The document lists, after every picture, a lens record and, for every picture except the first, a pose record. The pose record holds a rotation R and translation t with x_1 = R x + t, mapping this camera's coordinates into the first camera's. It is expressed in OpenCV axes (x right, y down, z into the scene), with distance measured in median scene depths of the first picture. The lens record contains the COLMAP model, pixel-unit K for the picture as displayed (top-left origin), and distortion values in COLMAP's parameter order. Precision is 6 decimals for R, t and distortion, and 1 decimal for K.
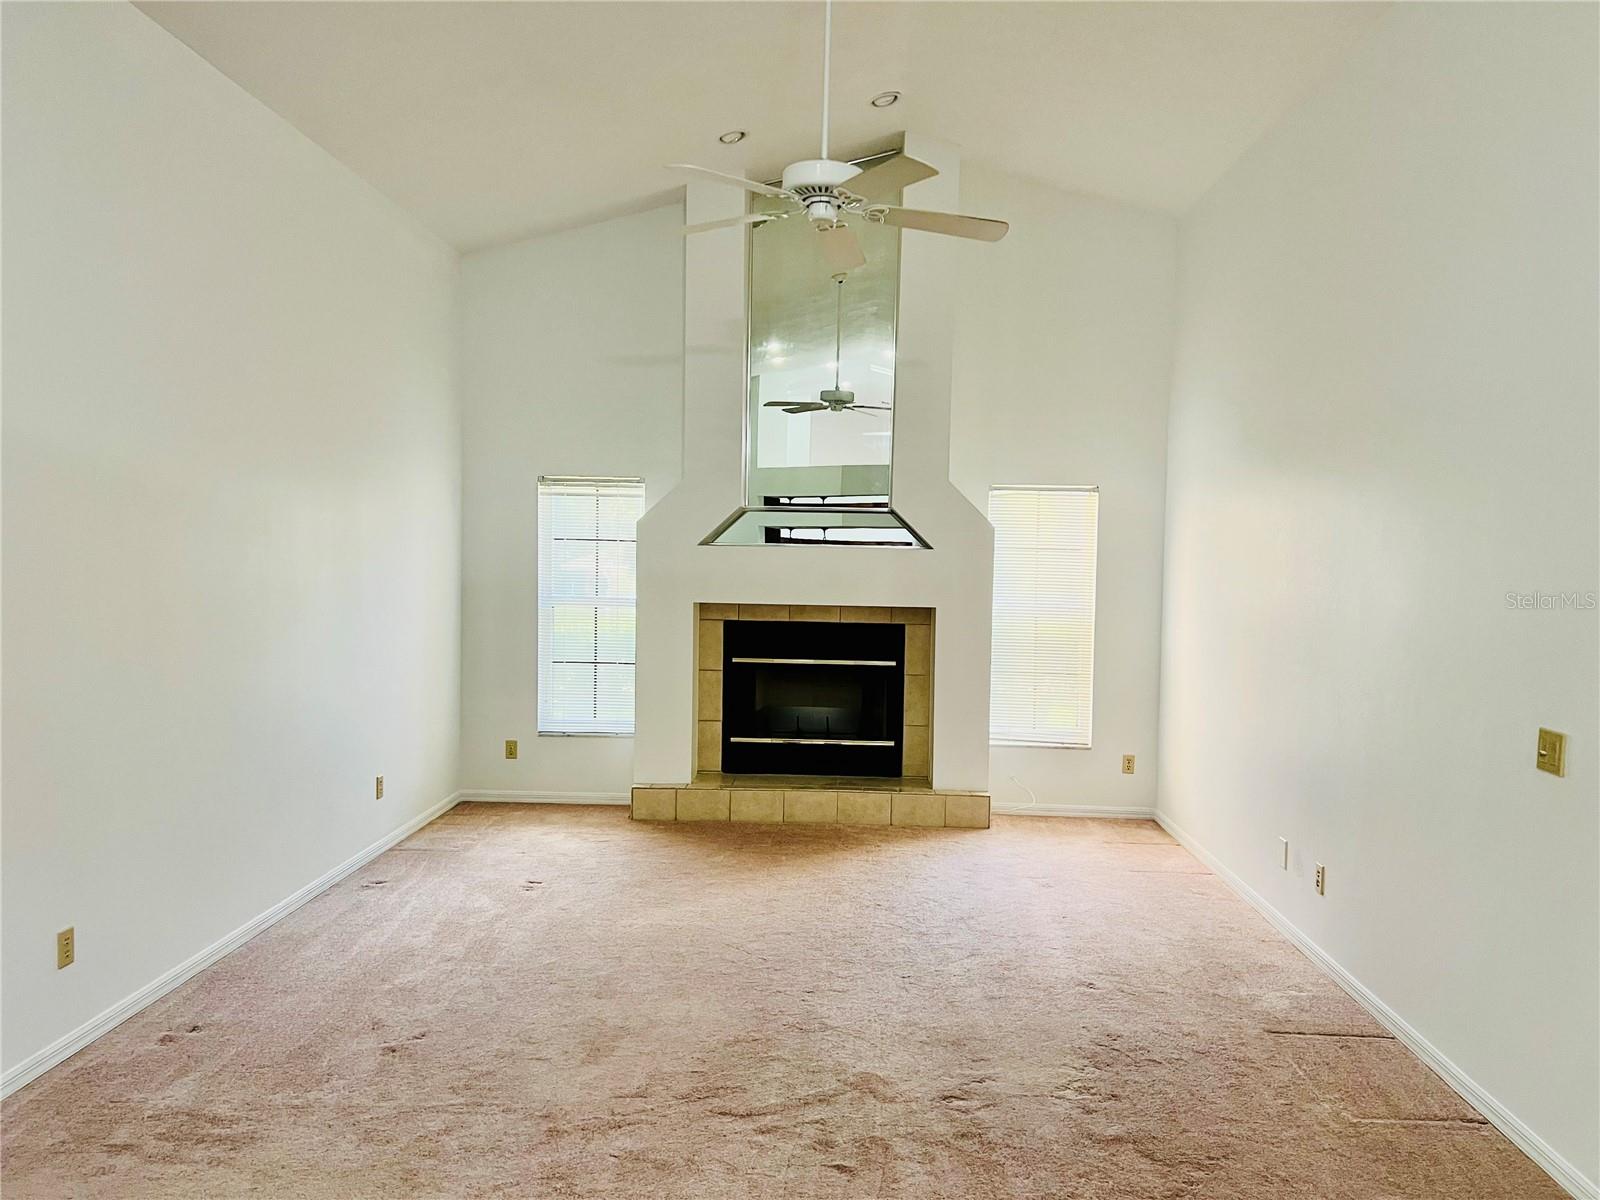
lens RADIAL K [[1208.6, 0, 805.5], [0, 1208.6, 604.9], [0, 0, 1]] dist [0.103410, -0.154848]
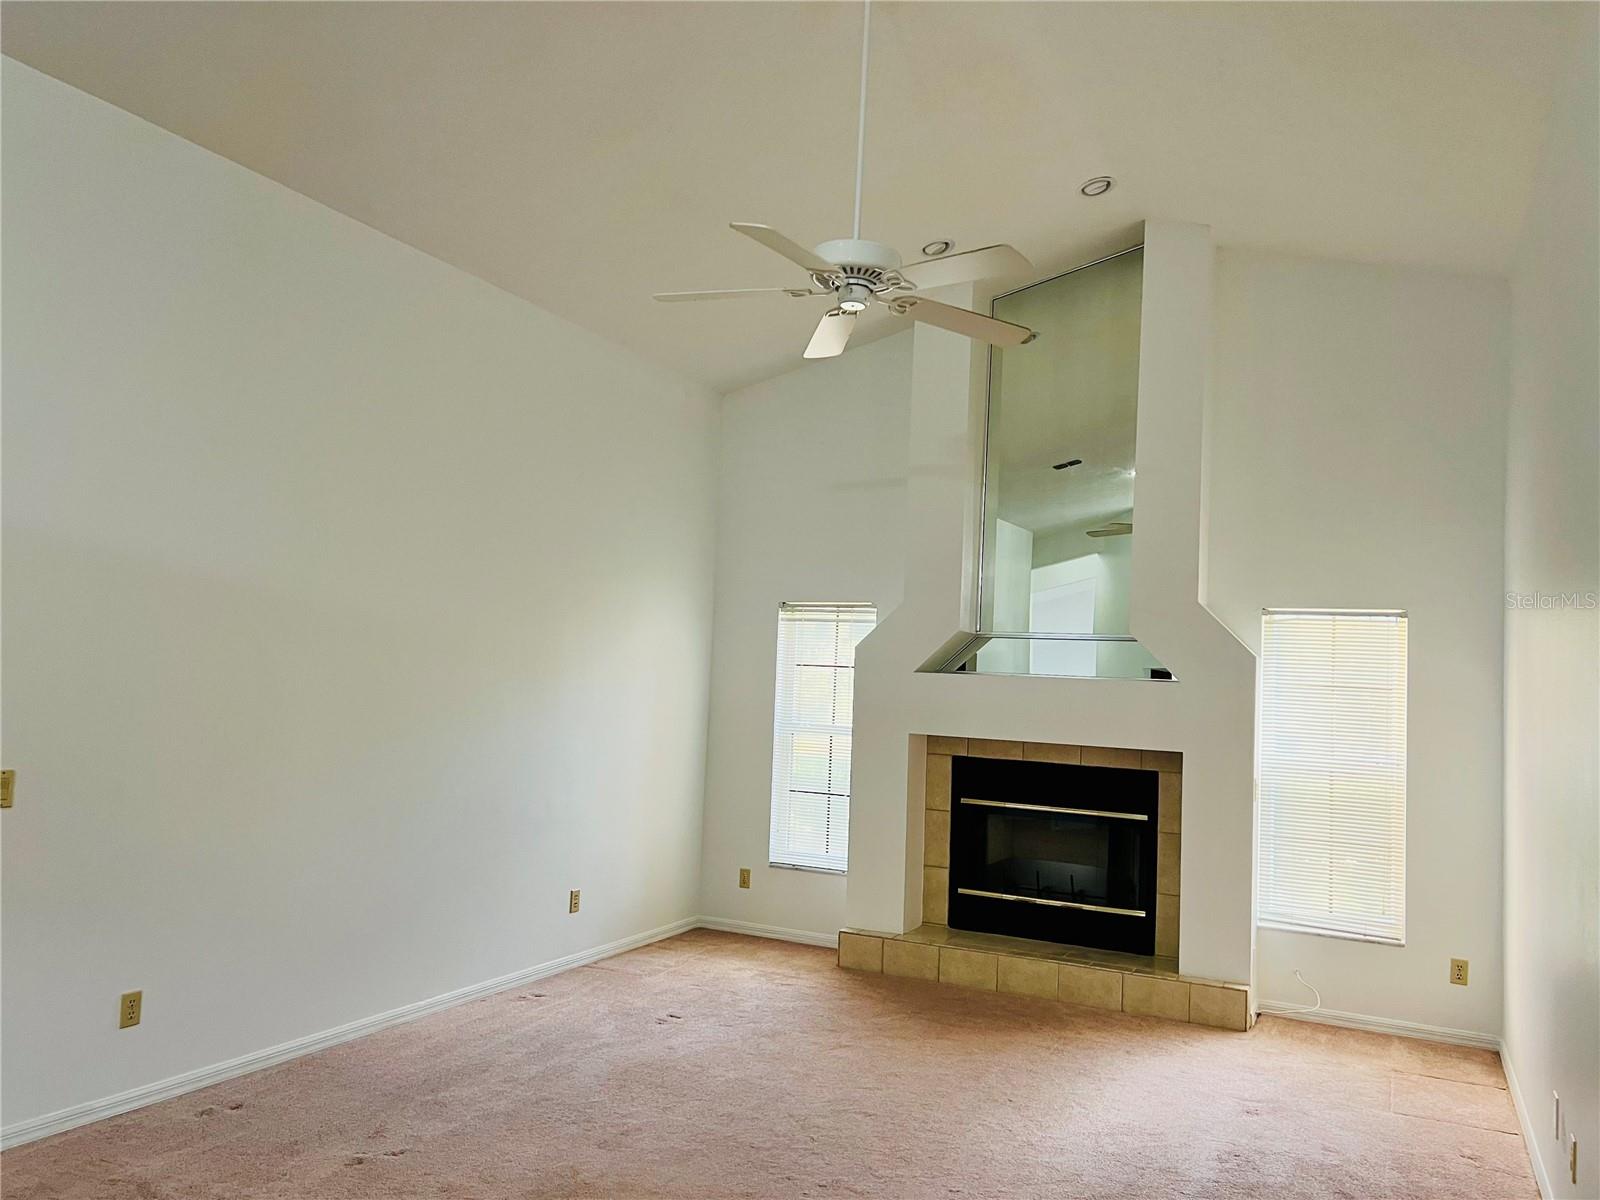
lens RADIAL K [[1208.6, 0, 805.5], [0, 1208.6, 604.9], [0, 0, 1]] dist [0.103410, -0.154848]
pose [[0.914991, -0.002711, -0.403465, 0.207397], [-0.047478, 0.992307, -0.114339, 0.009867], [0.400671, 0.123775, 0.907823, 0.107780]]
